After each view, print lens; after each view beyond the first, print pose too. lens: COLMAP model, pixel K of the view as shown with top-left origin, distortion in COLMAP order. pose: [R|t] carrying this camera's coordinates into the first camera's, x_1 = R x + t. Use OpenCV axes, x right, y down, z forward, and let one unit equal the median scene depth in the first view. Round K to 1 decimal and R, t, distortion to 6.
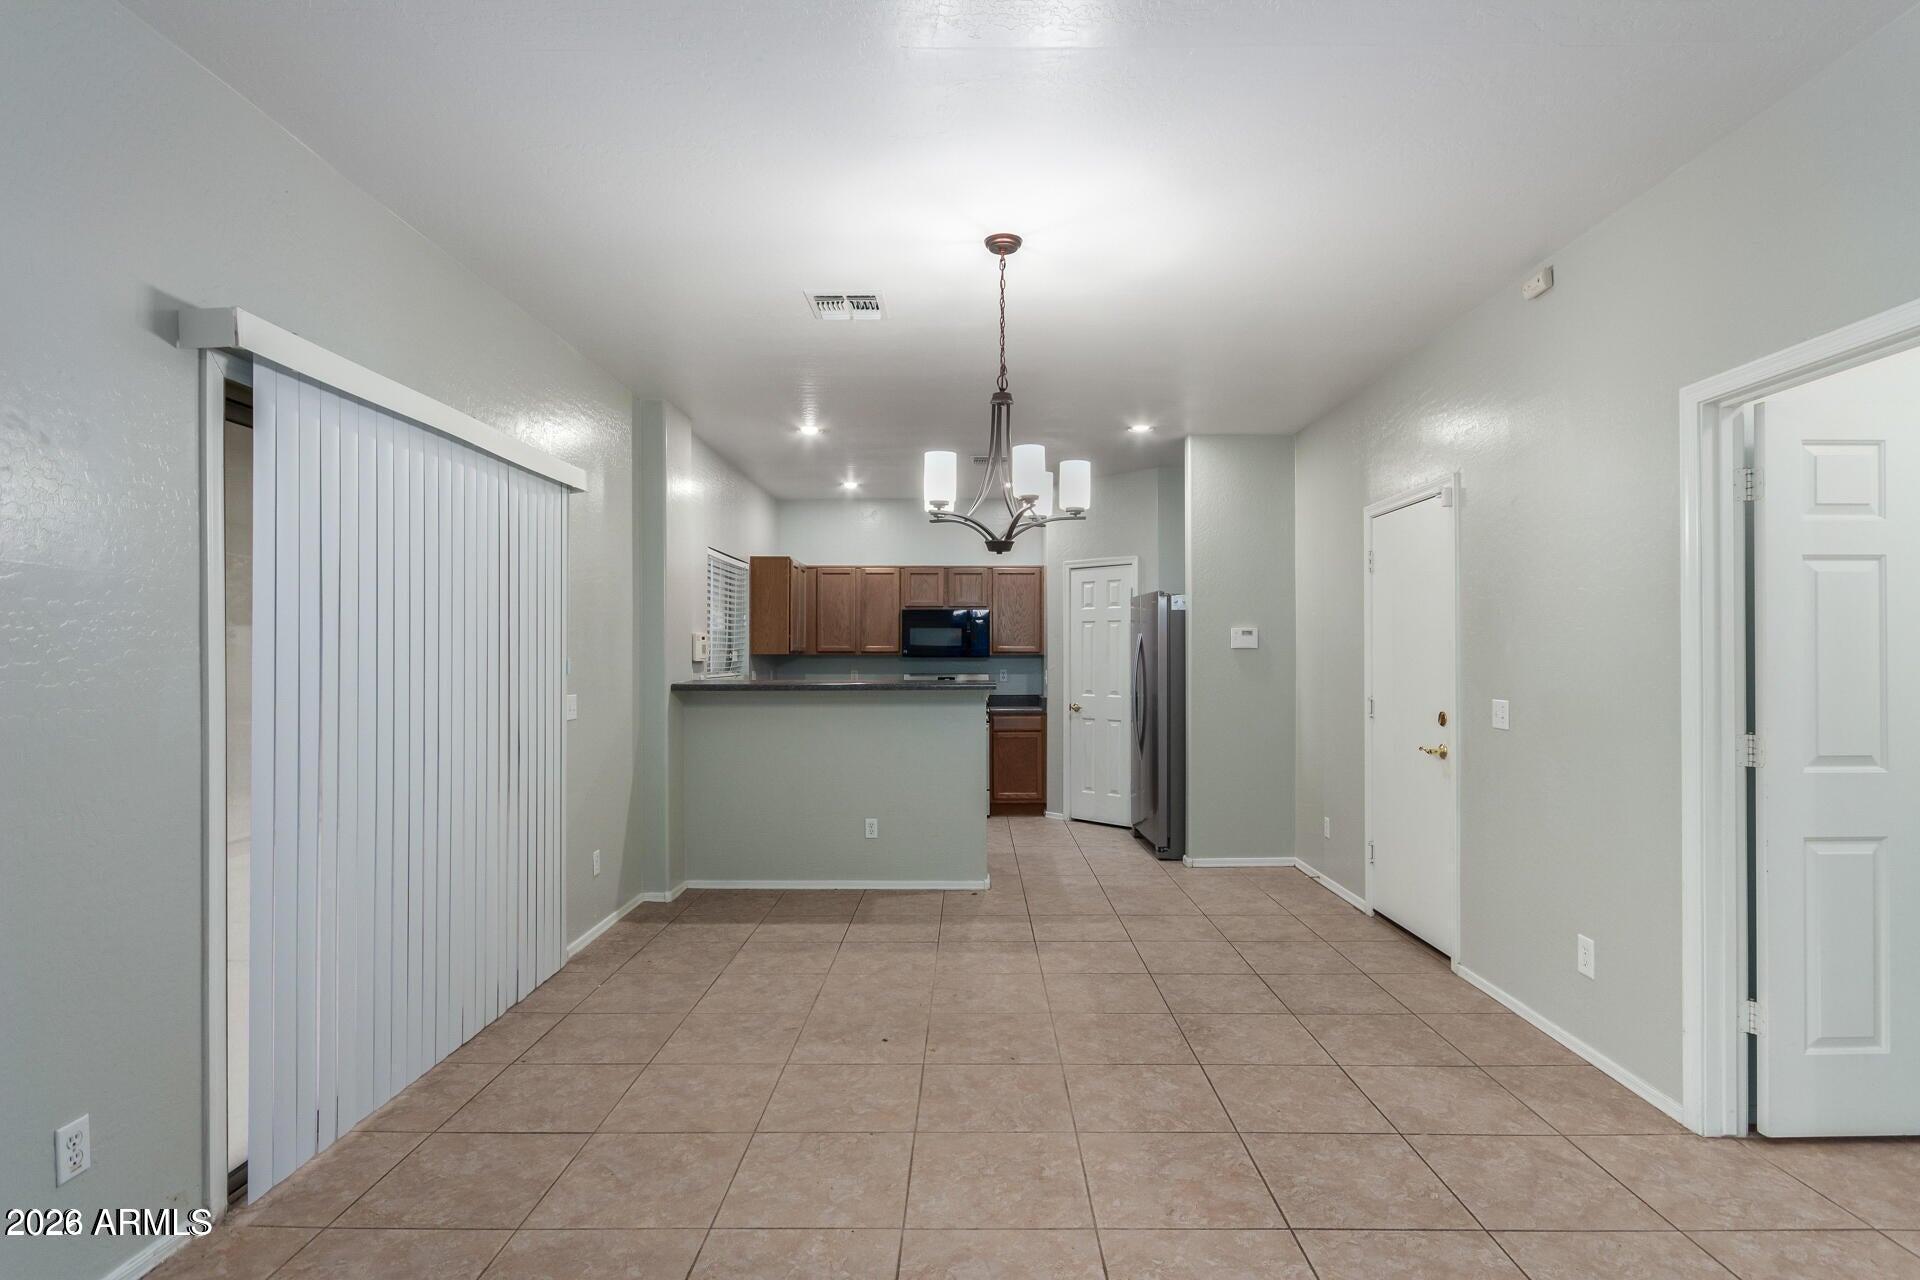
lens RADIAL K [[978.4, 0, 965.0], [0, 978.4, 654.8], [0, 0, 1]] dist [-0.000062, -0.000434]
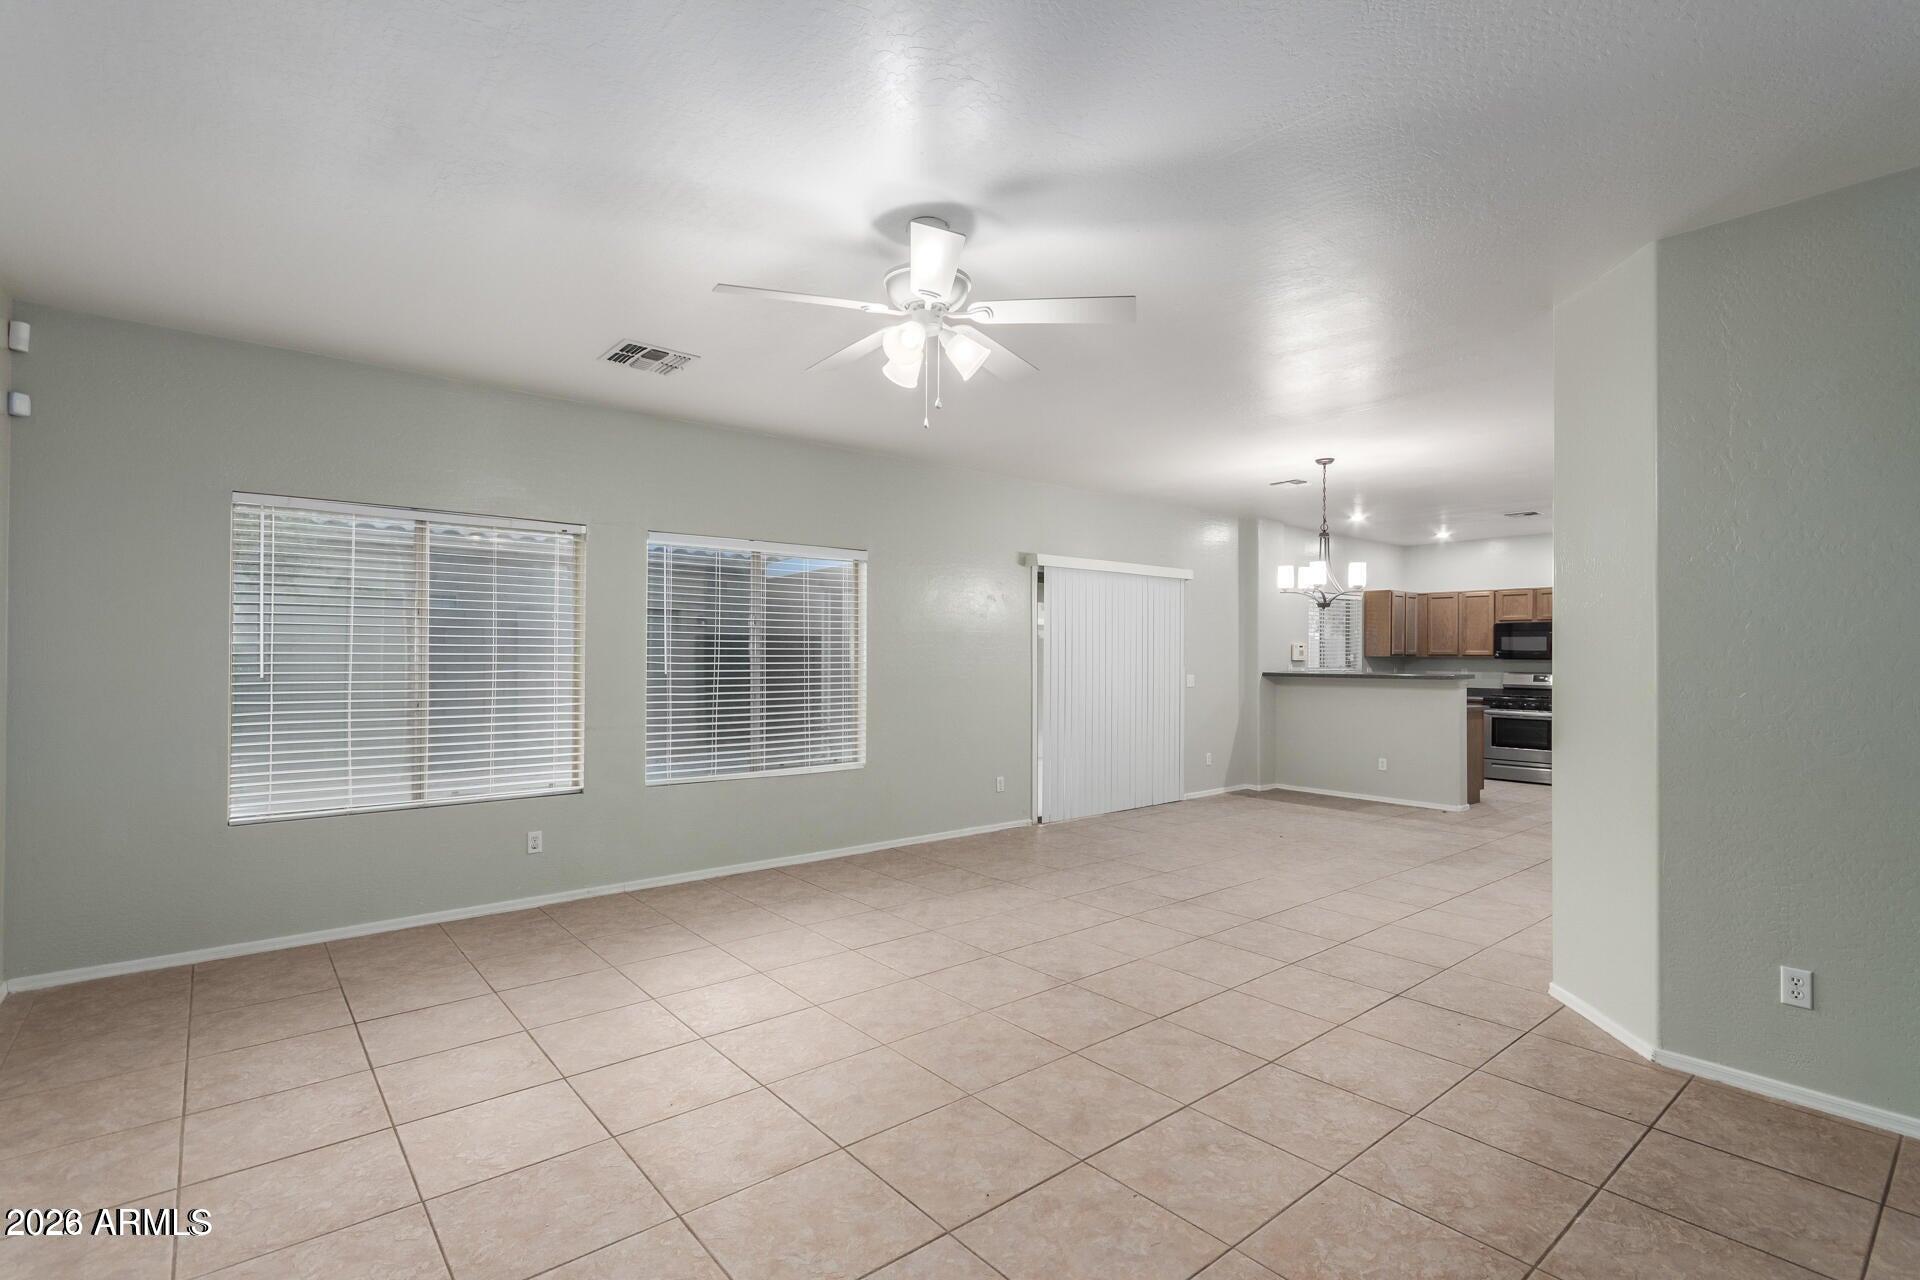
lens RADIAL K [[889.6, 0, 953.4], [0, 889.6, 647.6], [0, 0, 1]] dist [0.002506, 0.000287]
pose [[0.642949, -0.002431, -0.765905, 0.981976], [-0.006215, 0.999945, -0.008391, 0.003362], [0.765884, 0.010155, 0.642899, -0.827284]]
